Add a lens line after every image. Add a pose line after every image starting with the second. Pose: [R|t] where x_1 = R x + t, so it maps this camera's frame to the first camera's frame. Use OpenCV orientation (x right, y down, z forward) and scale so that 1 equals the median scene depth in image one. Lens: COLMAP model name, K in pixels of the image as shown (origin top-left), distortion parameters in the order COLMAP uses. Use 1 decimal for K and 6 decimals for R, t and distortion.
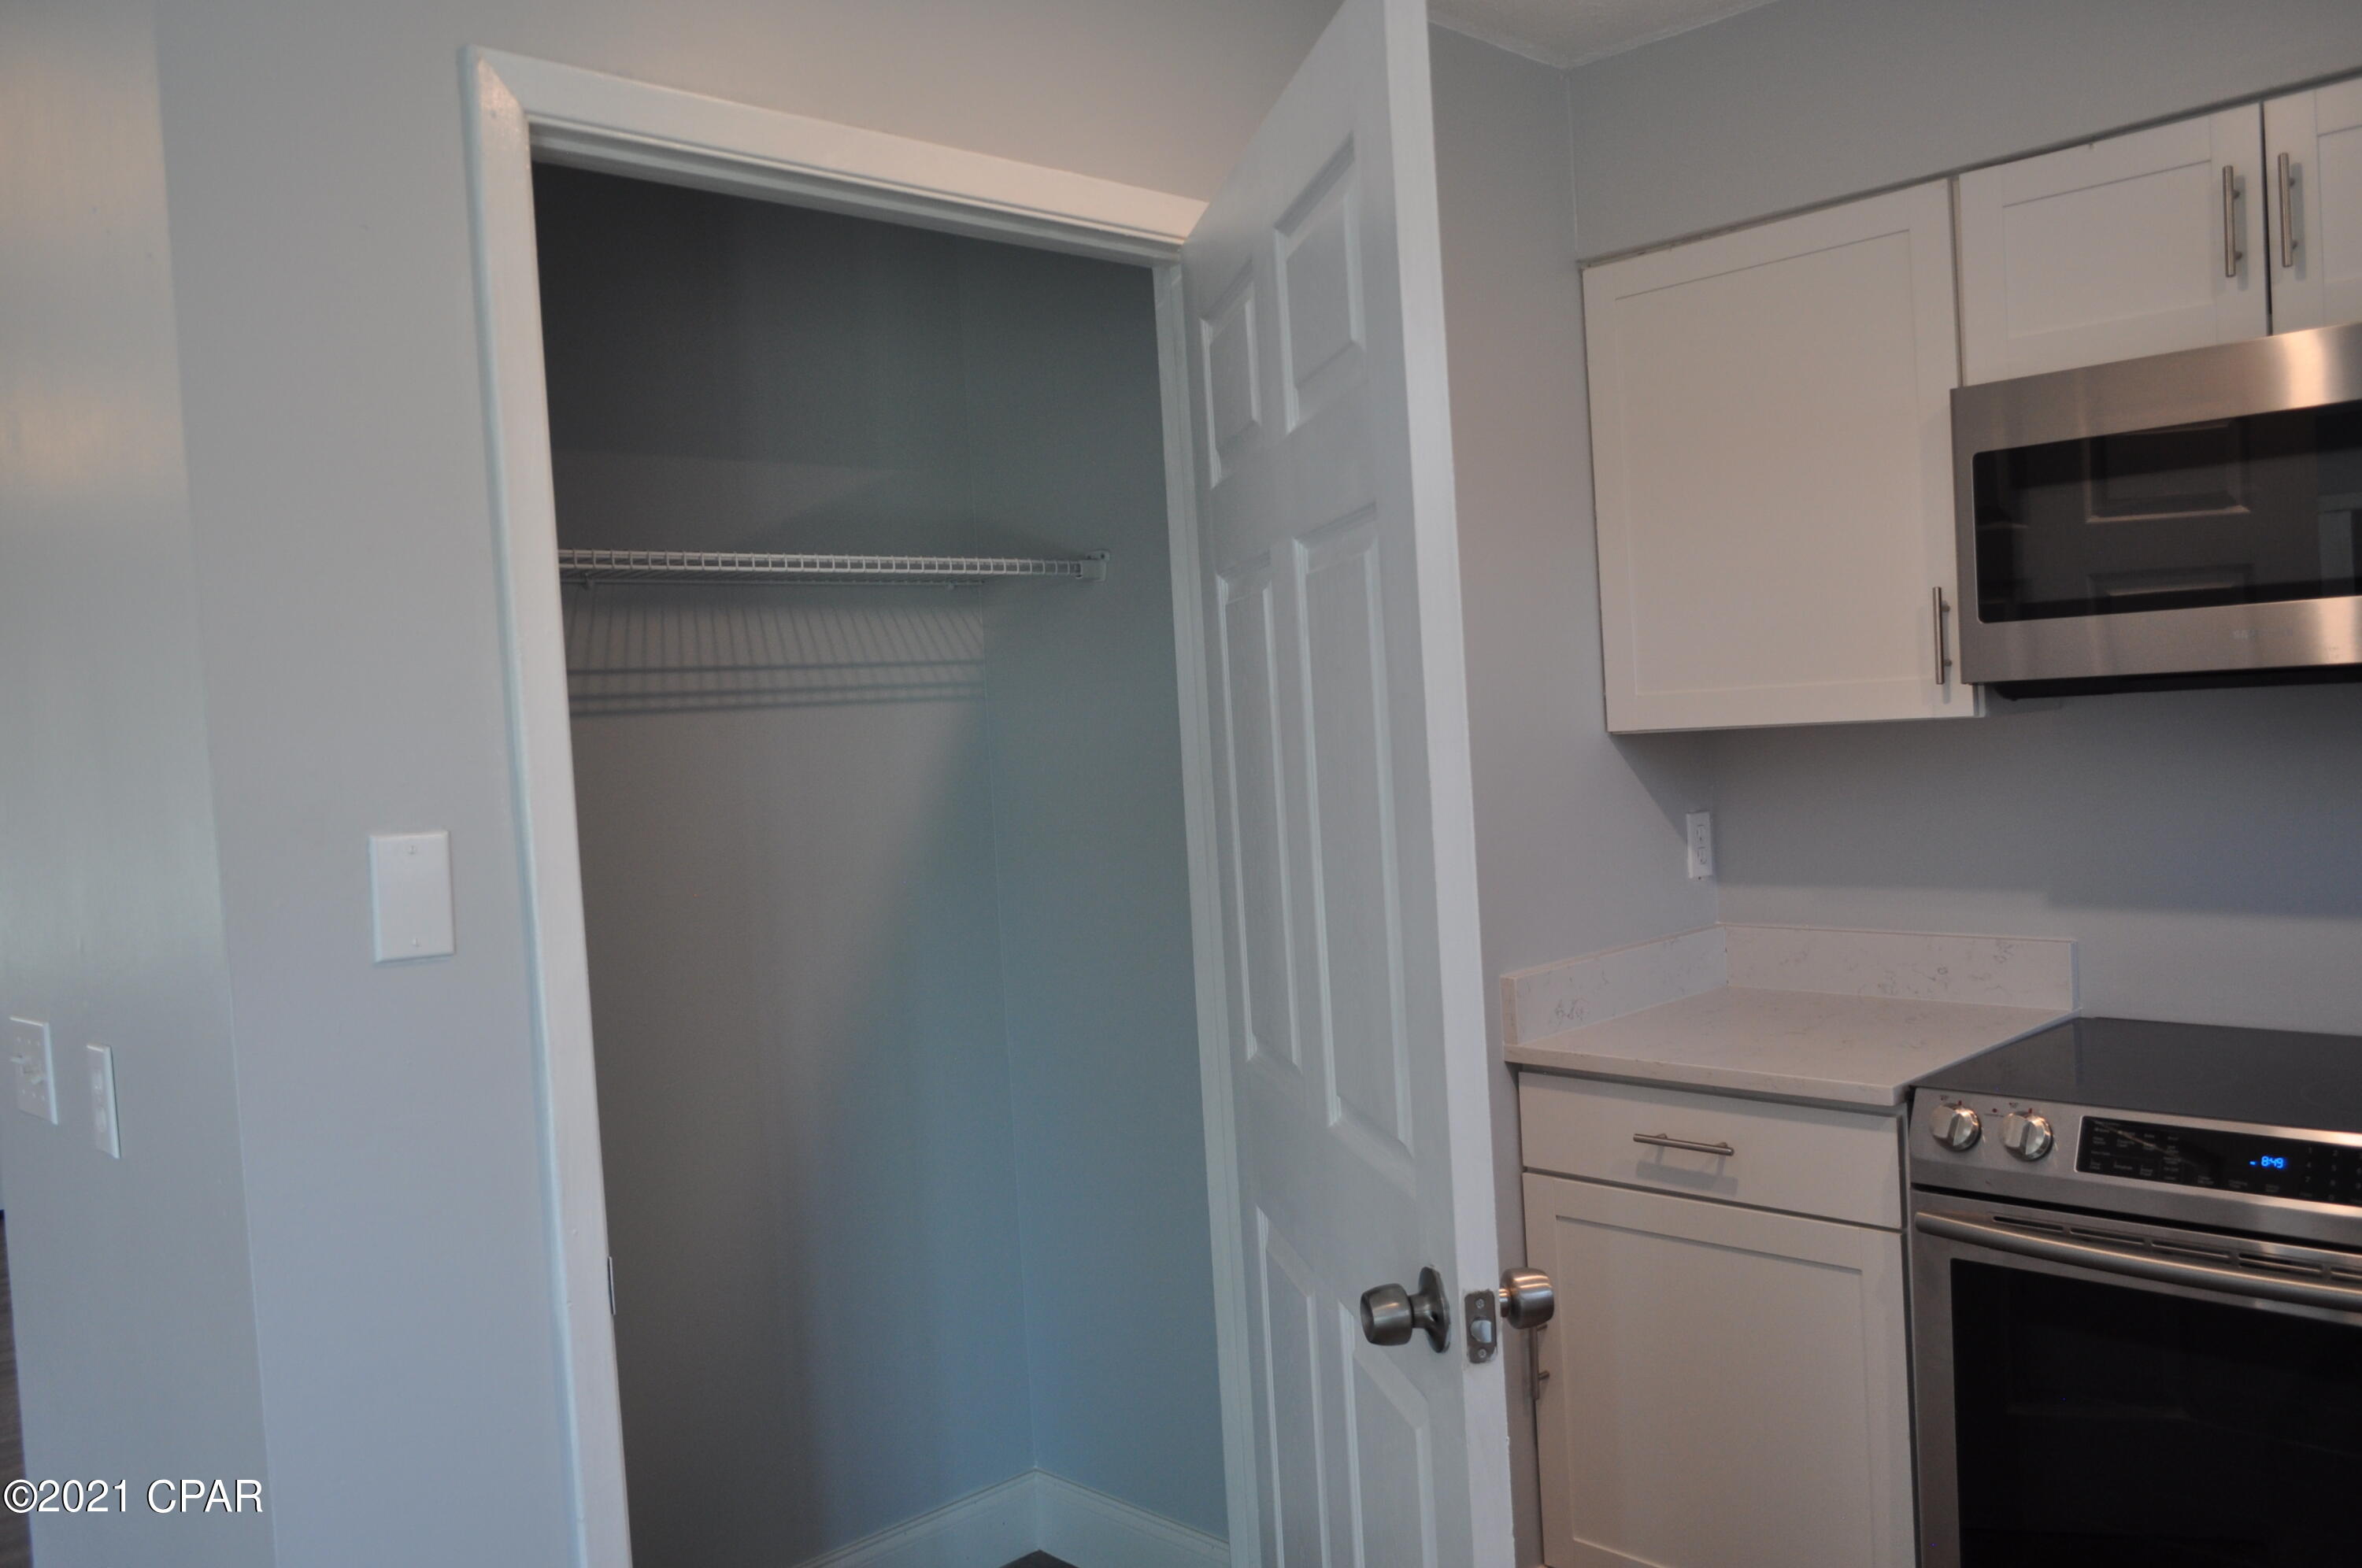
lens RADIAL K [[1835.7, 0, 1181.5], [0, 1835.7, 784.2], [0, 0, 1]] dist [-0.009842, -0.002103]
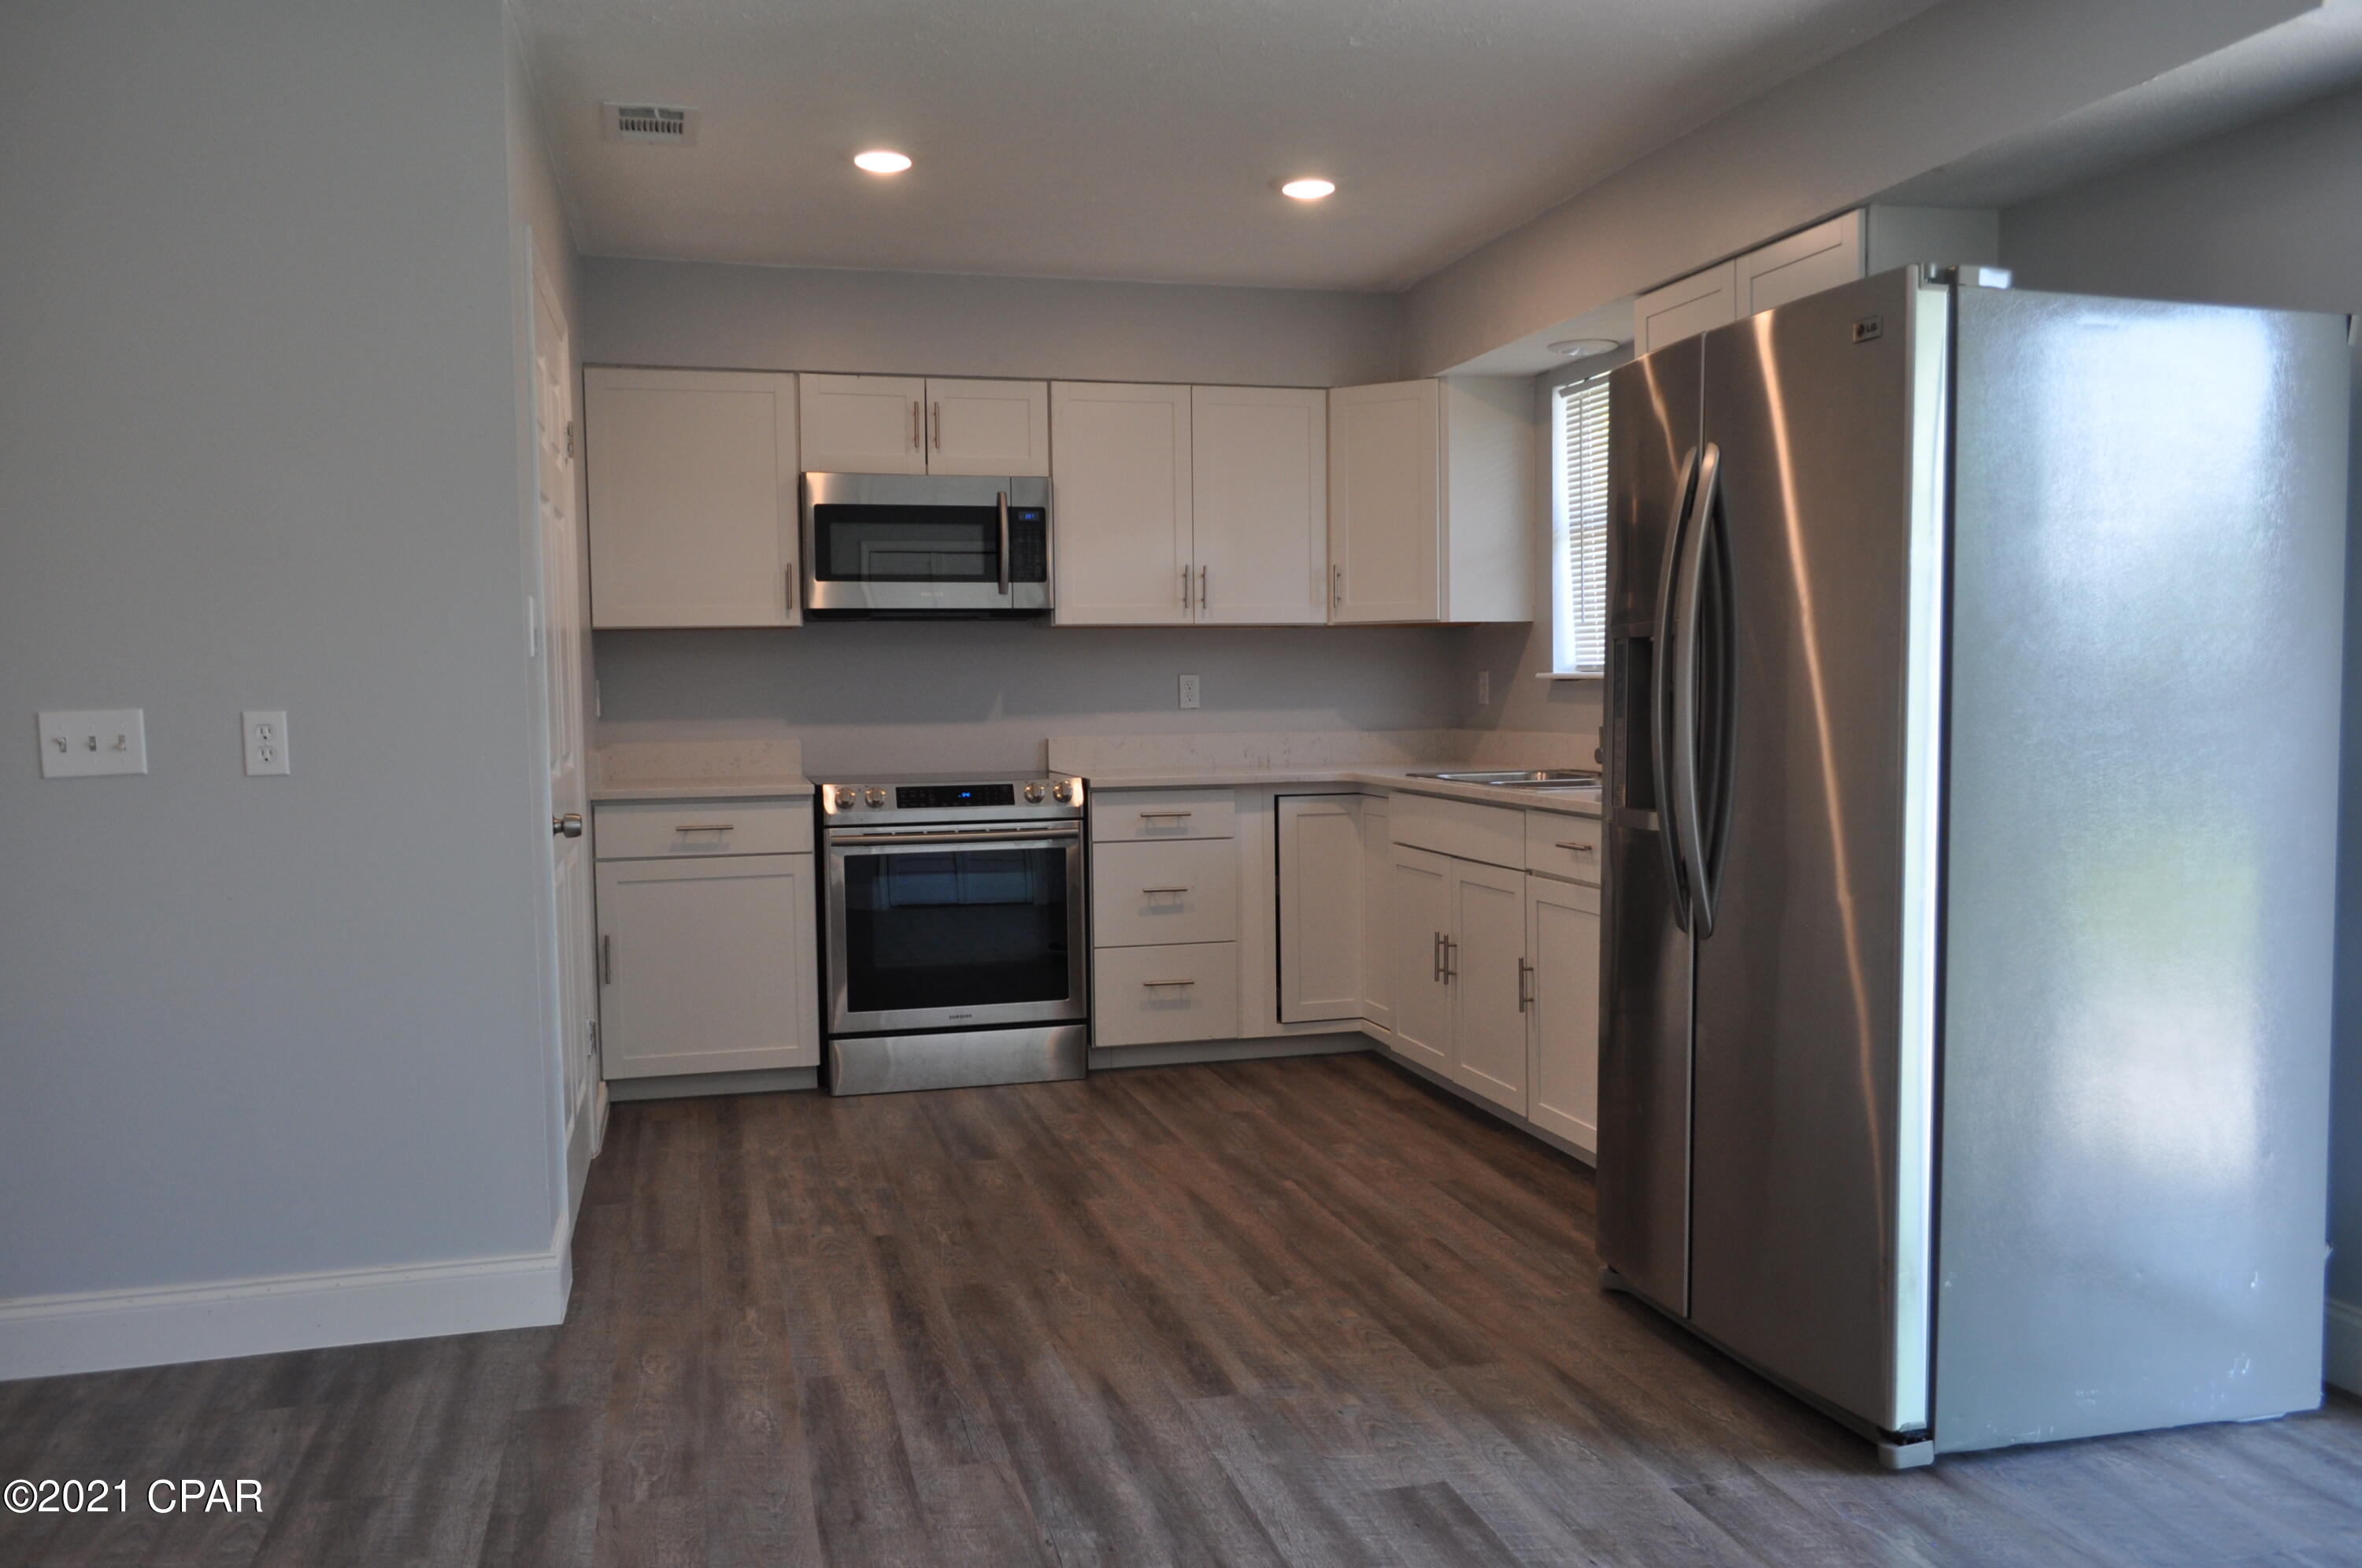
lens RADIAL K [[1835.7, 0, 1185.5], [0, 1835.7, 782.8], [0, 0, 1]] dist [-0.009842, -0.002103]
pose [[0.489111, 0.003111, 0.872216, -1.212844], [0.018658, 0.999727, -0.014028, 0.184759], [-0.872022, 0.023136, 0.488919, -0.434548]]
